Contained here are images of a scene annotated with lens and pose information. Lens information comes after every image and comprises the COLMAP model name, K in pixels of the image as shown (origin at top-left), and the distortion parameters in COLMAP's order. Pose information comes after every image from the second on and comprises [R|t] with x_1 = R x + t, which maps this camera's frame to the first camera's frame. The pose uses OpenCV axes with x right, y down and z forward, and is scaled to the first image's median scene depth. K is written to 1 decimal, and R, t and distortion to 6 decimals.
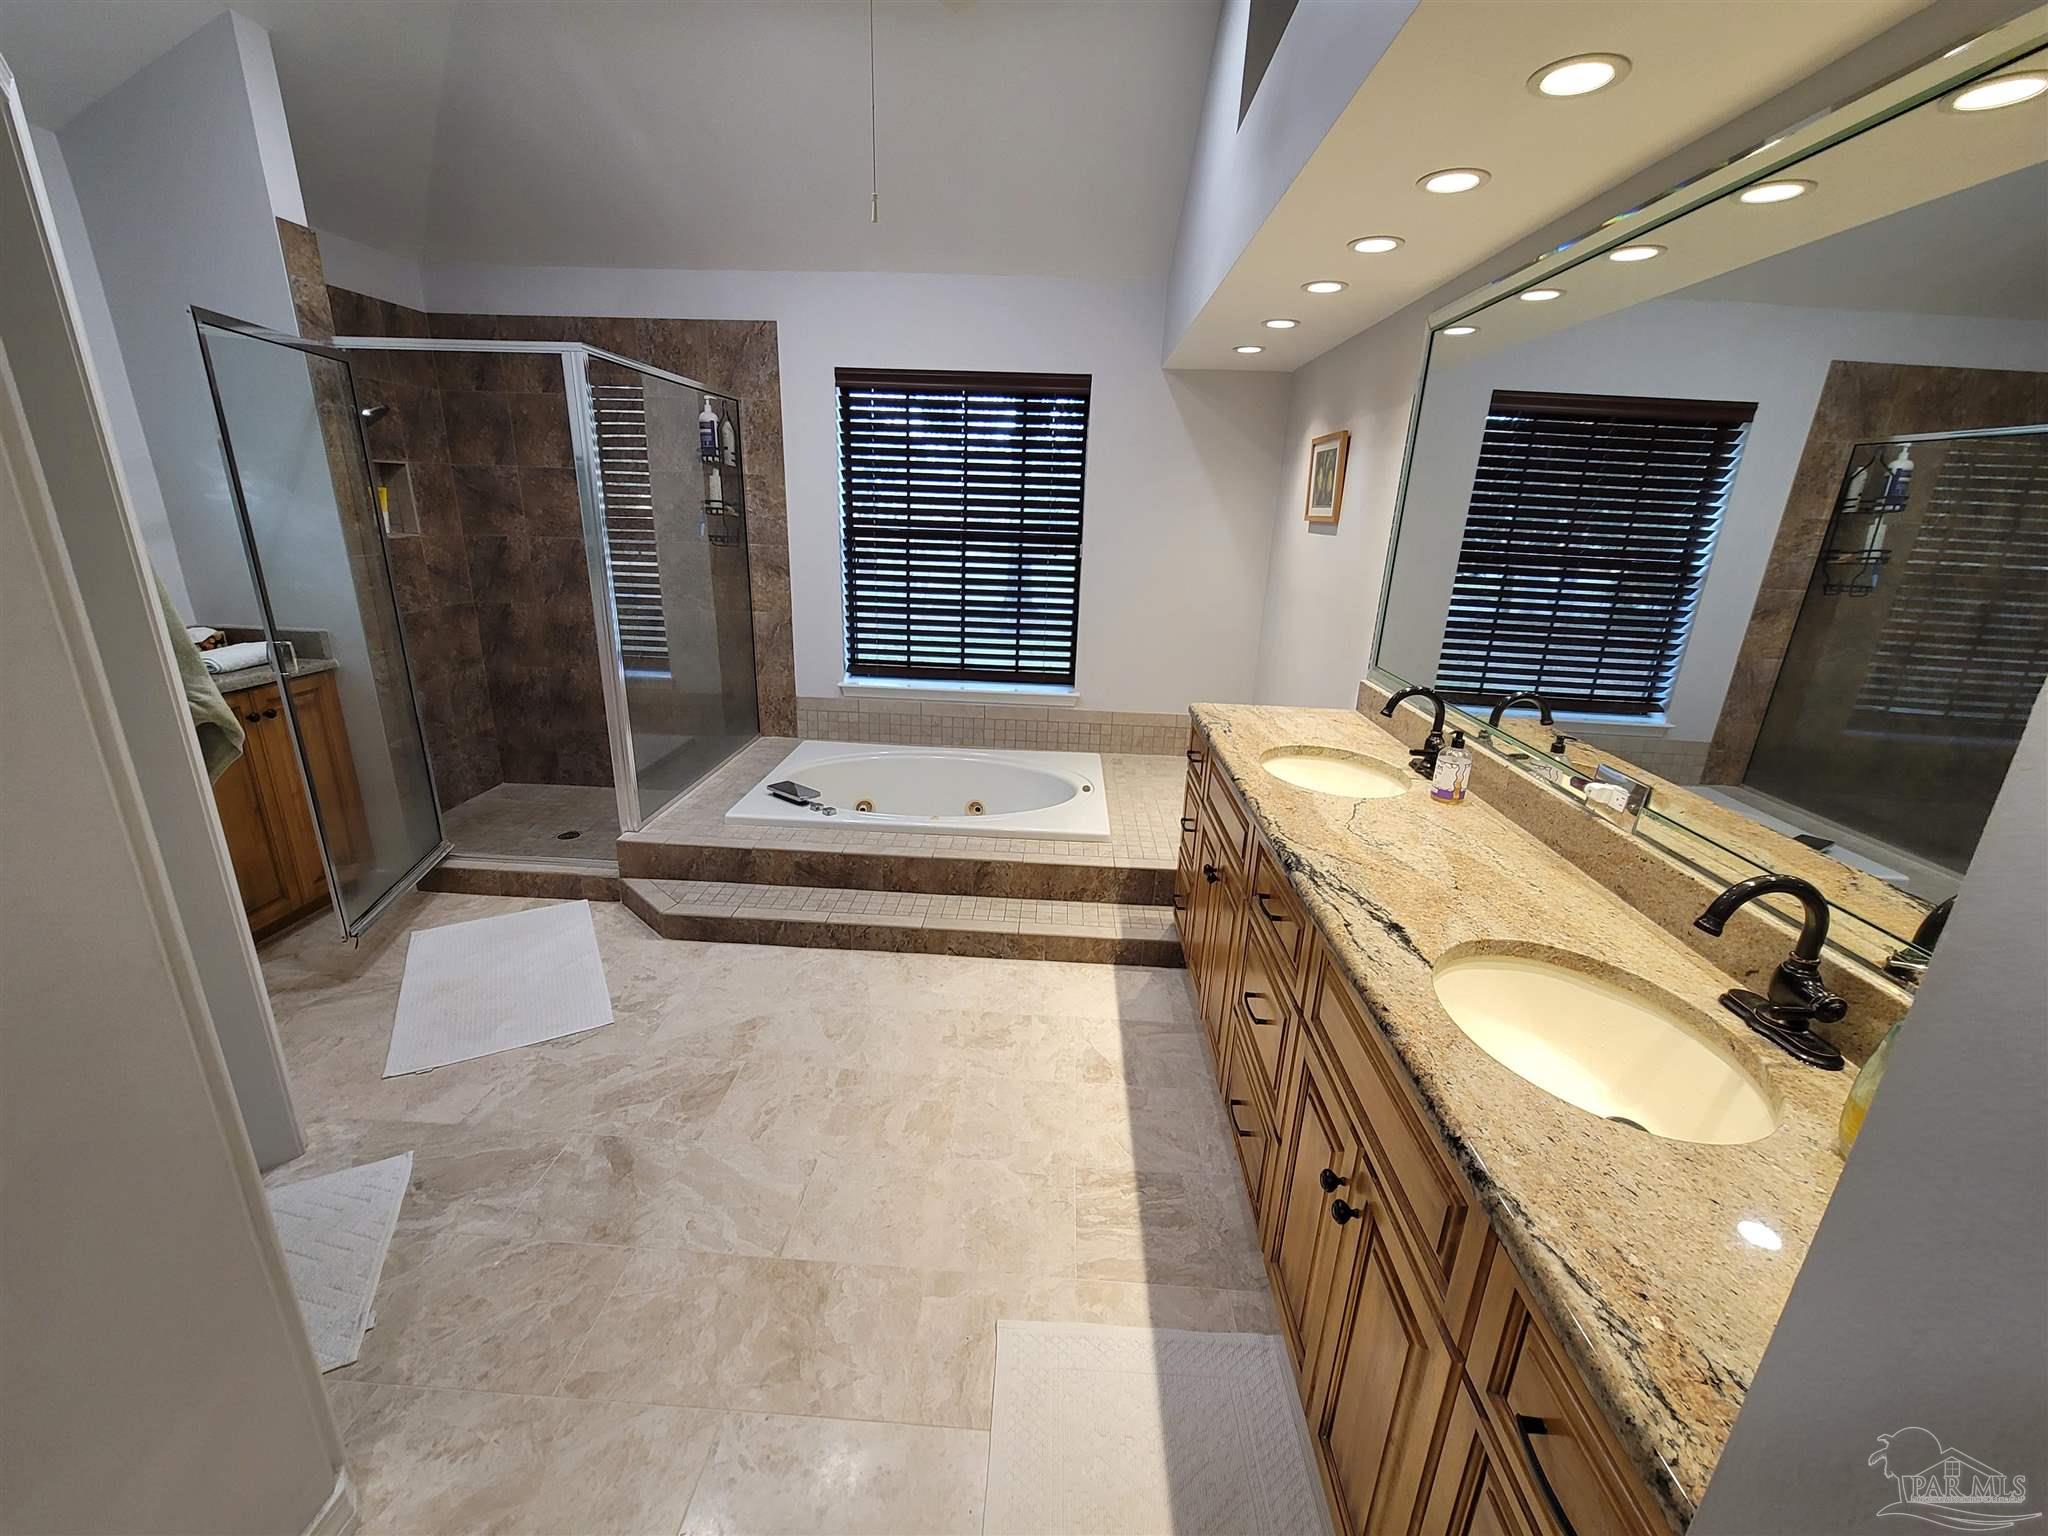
lens RADIAL K [[829.6, 0, 1024.5], [0, 829.6, 767.1], [0, 0, 1]] dist [-0.001573, 0.000766]
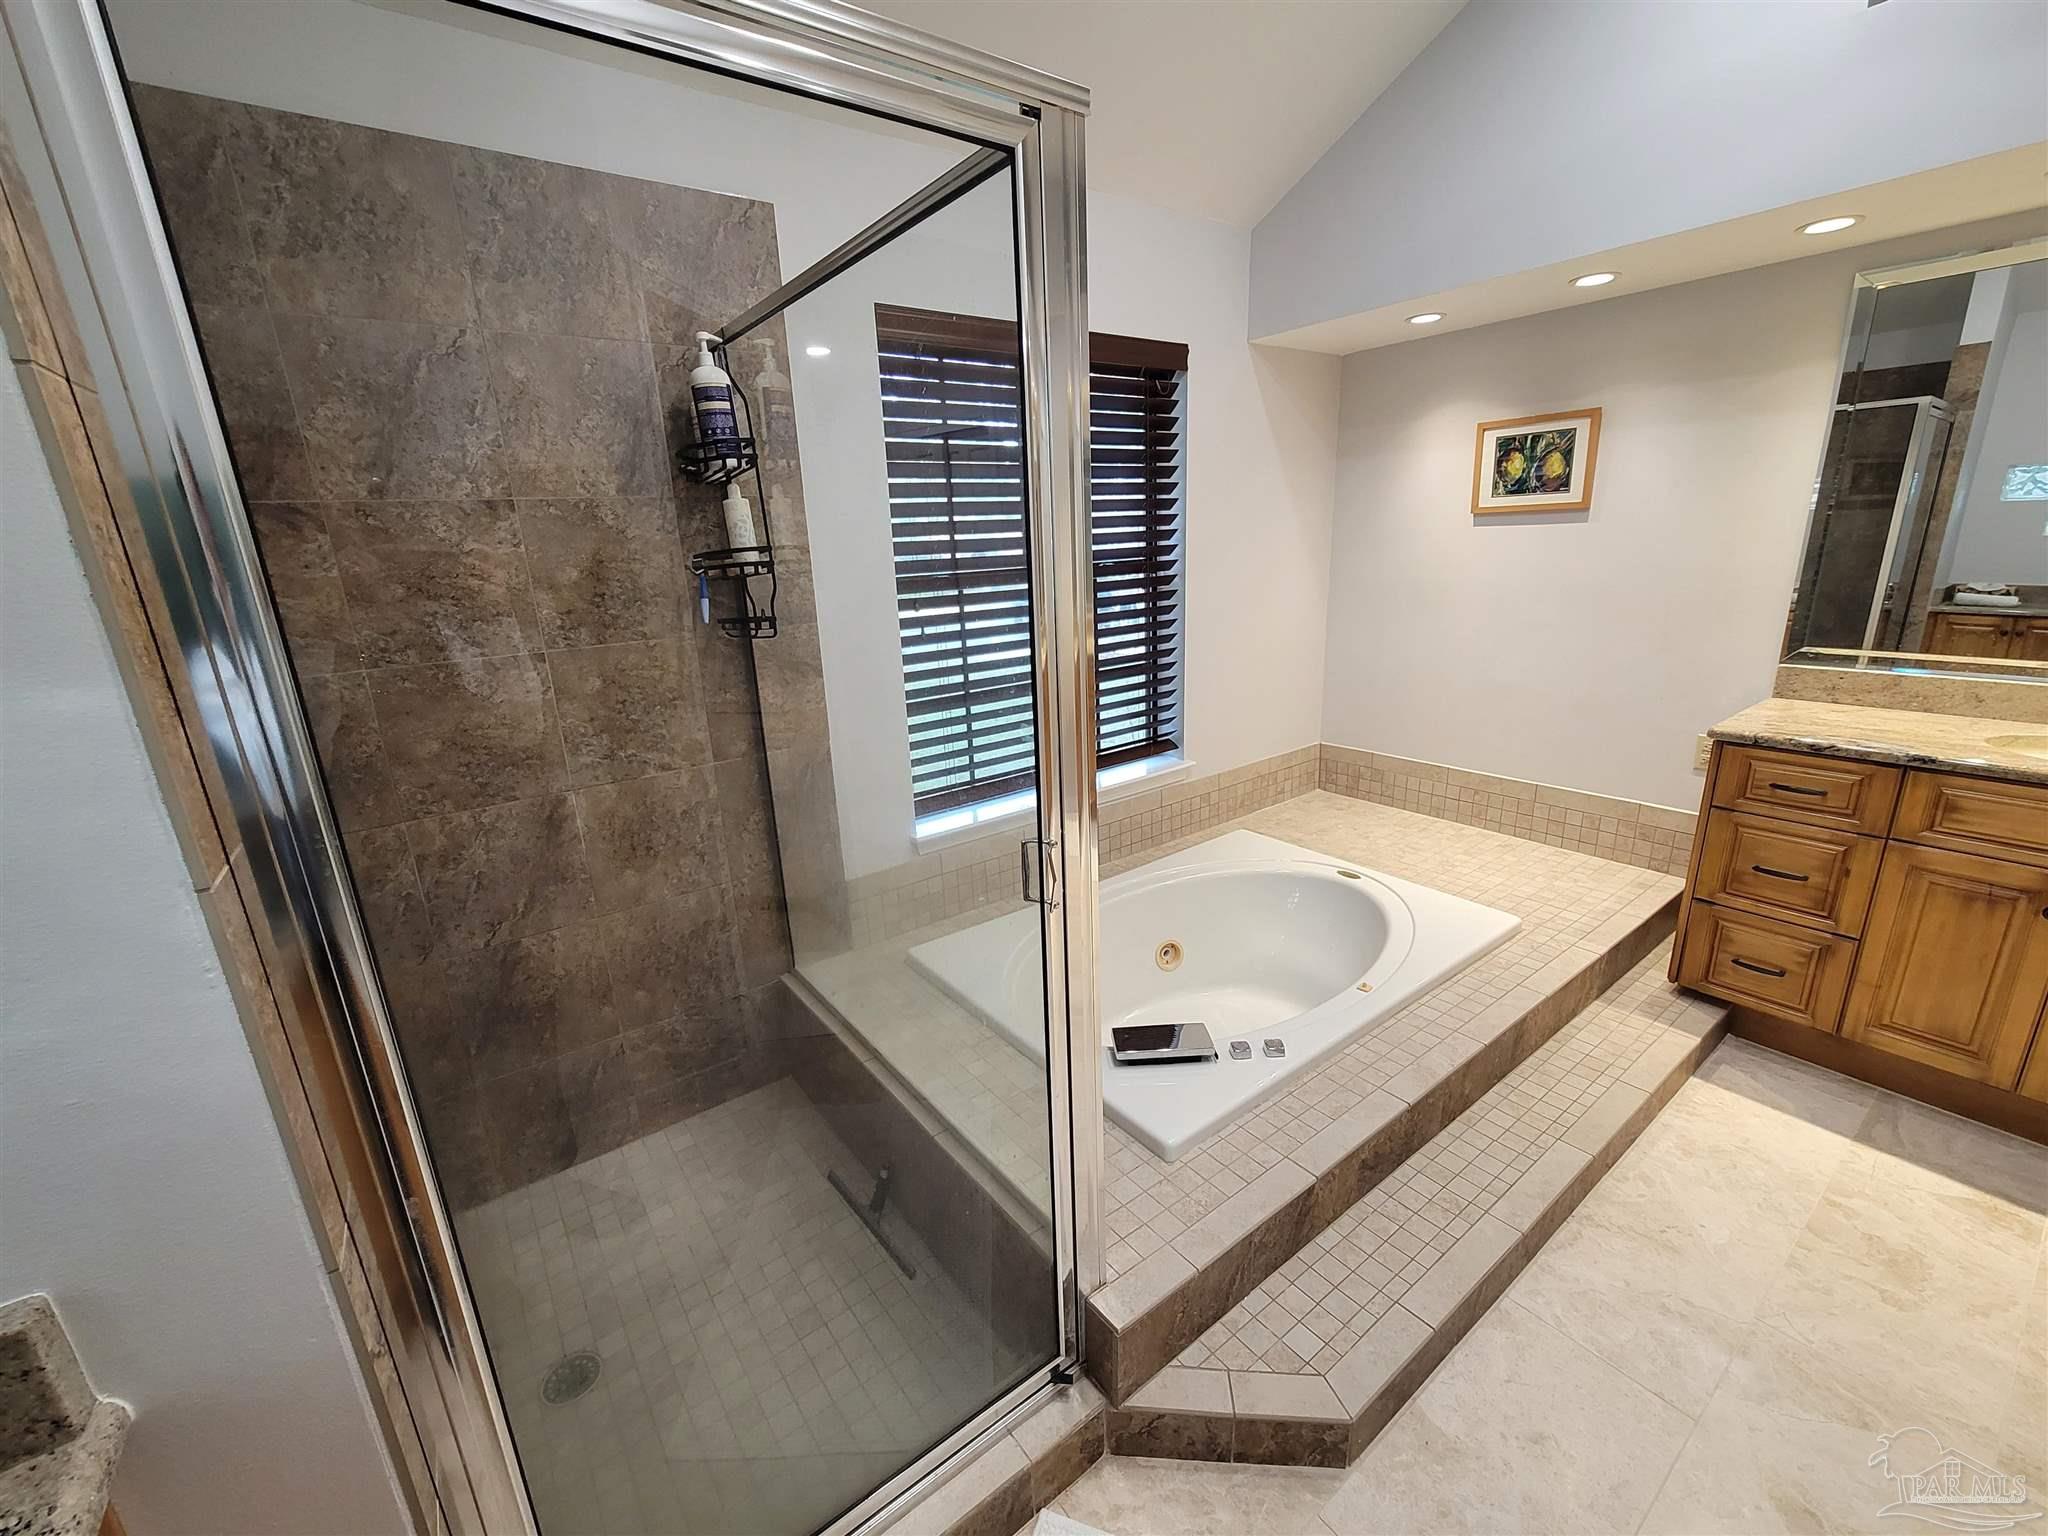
lens RADIAL K [[829.6, 0, 1019.8], [0, 829.6, 770.0], [0, 0, 1]] dist [-0.001573, 0.000766]
pose [[0.769788, -0.236332, 0.592937, -0.582960], [0.257930, 0.964883, 0.049720, -0.181205], [-0.583865, 0.114662, 0.803712, 0.536942]]
